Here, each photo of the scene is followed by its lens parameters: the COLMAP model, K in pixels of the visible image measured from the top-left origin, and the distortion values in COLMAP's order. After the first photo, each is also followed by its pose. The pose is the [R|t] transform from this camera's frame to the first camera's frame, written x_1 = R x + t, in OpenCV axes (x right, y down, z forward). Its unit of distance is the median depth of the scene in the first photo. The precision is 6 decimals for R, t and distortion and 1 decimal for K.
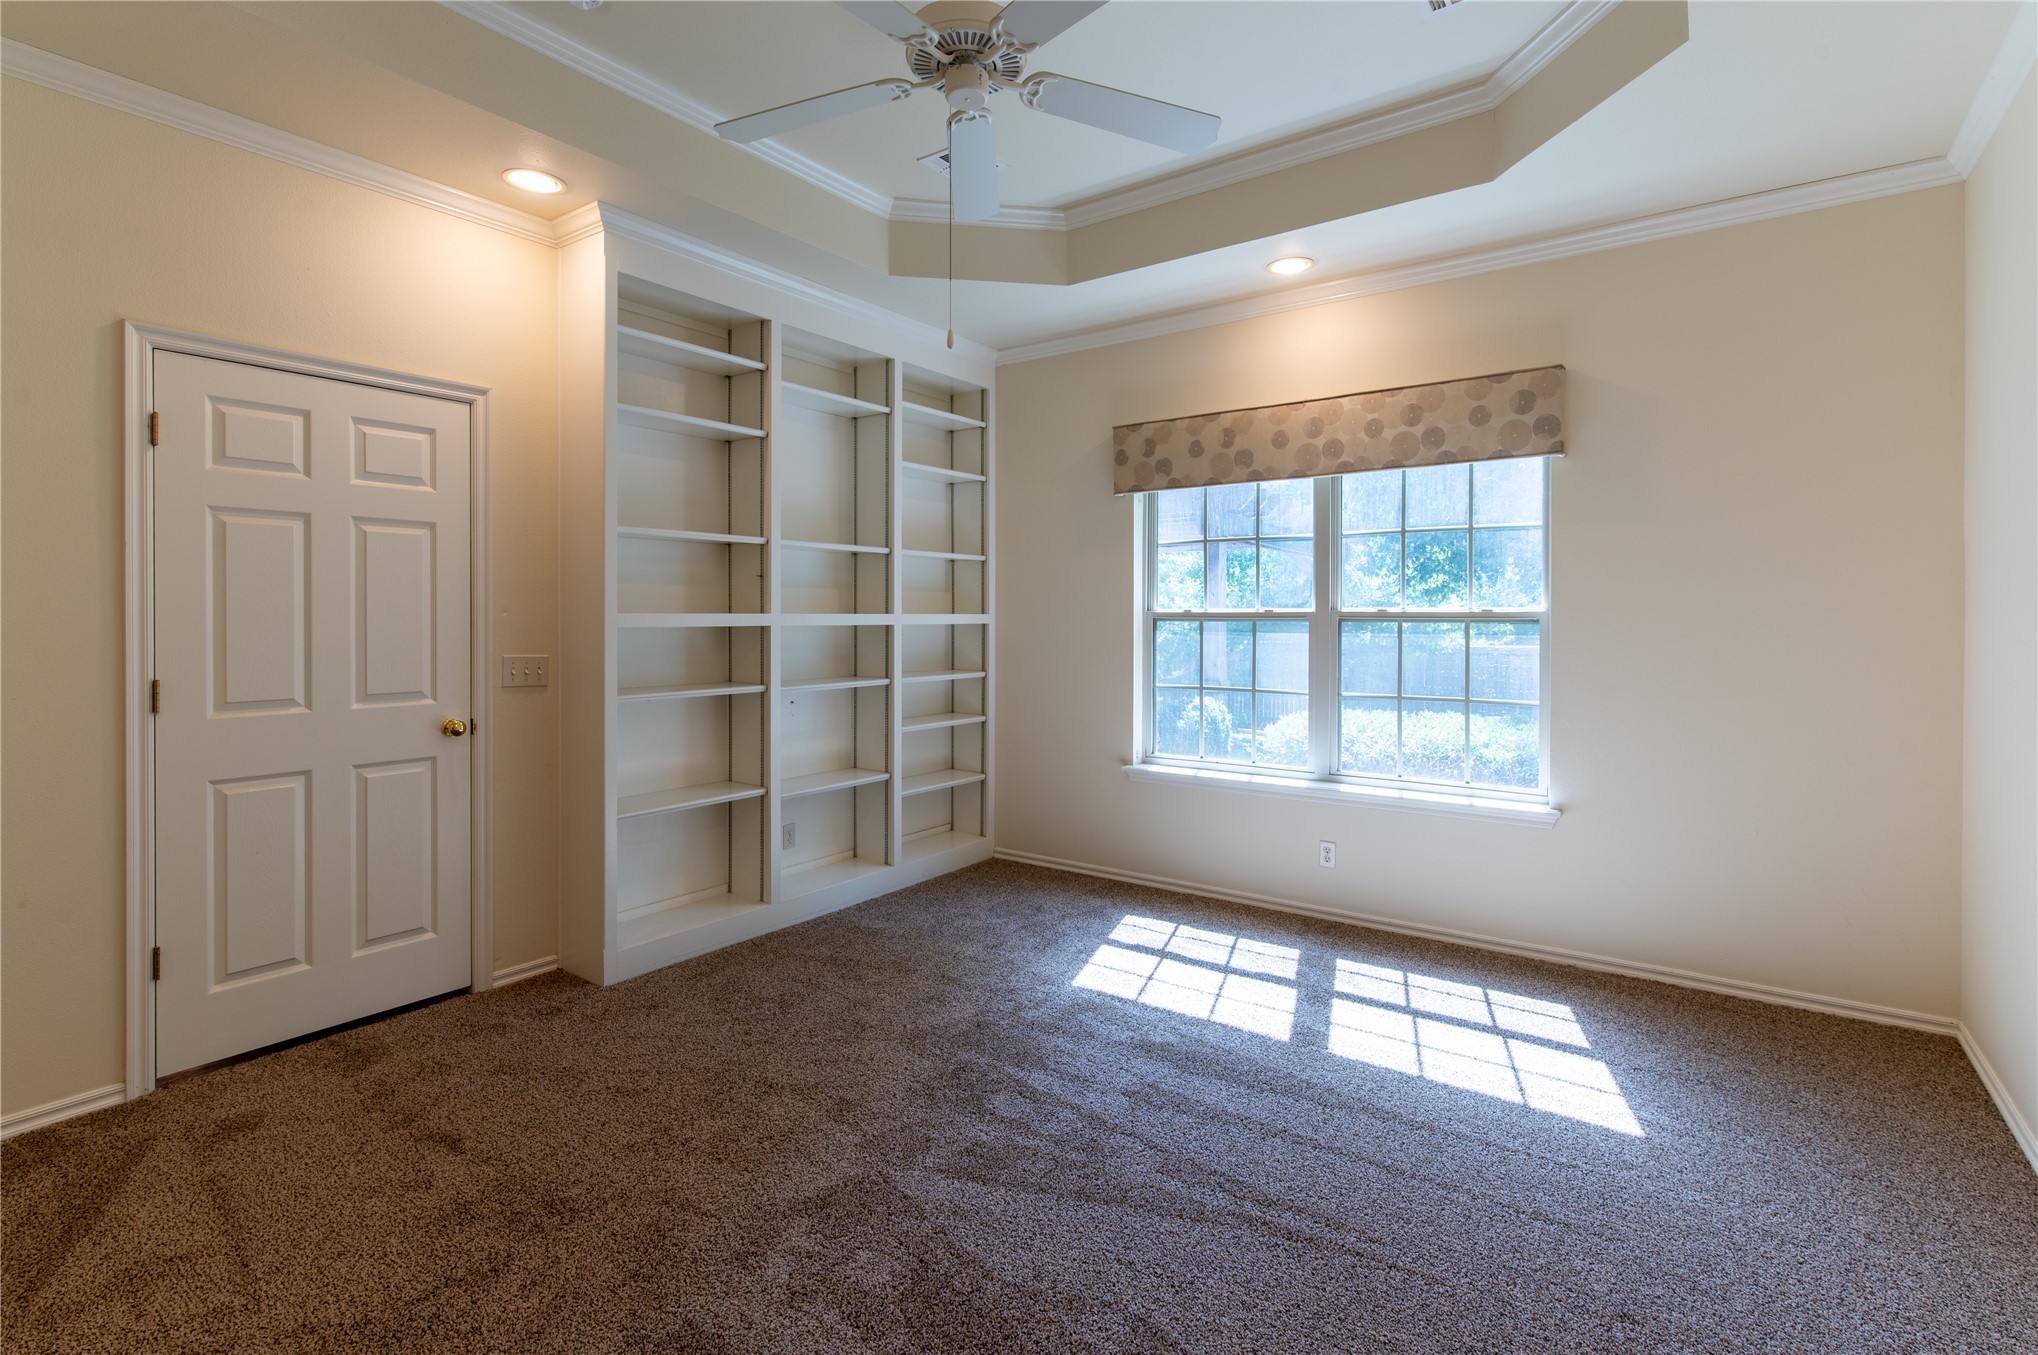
lens RADIAL K [[947.2, 0, 1043.8], [0, 947.2, 622.7], [0, 0, 1]] dist [0.015811, 0.000219]
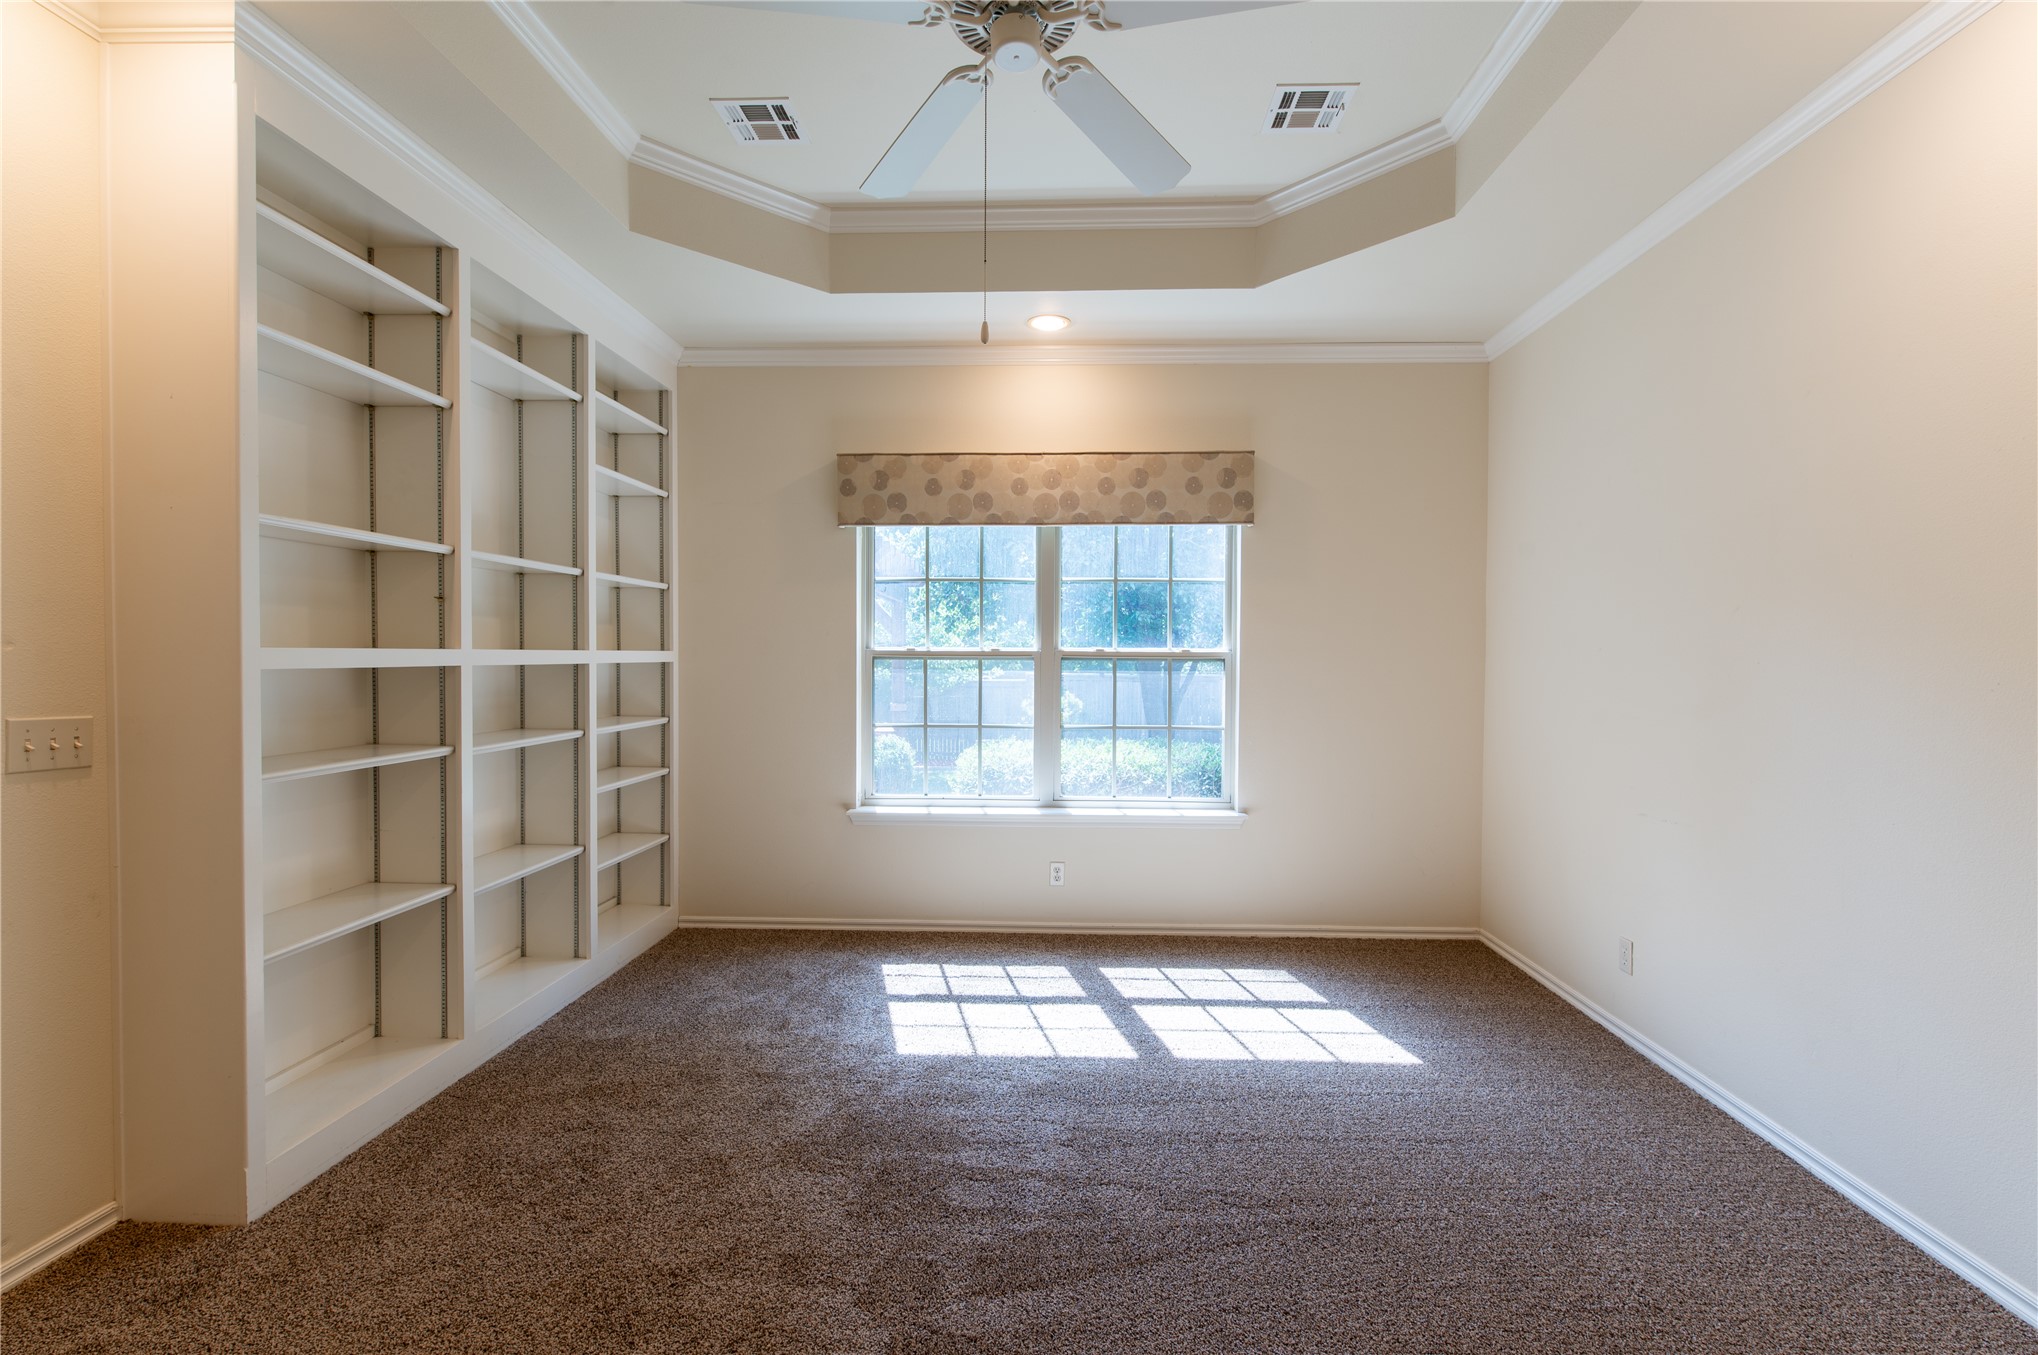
lens RADIAL K [[891.1, 0, 1005.0], [0, 891.1, 675.6], [0, 0, 1]] dist [0.010508, -0.000364]
pose [[0.838653, -0.009004, 0.544591, -0.316068], [-0.001242, 0.999829, 0.018444, -0.002651], [-0.544664, -0.016144, 0.838499, 0.185394]]
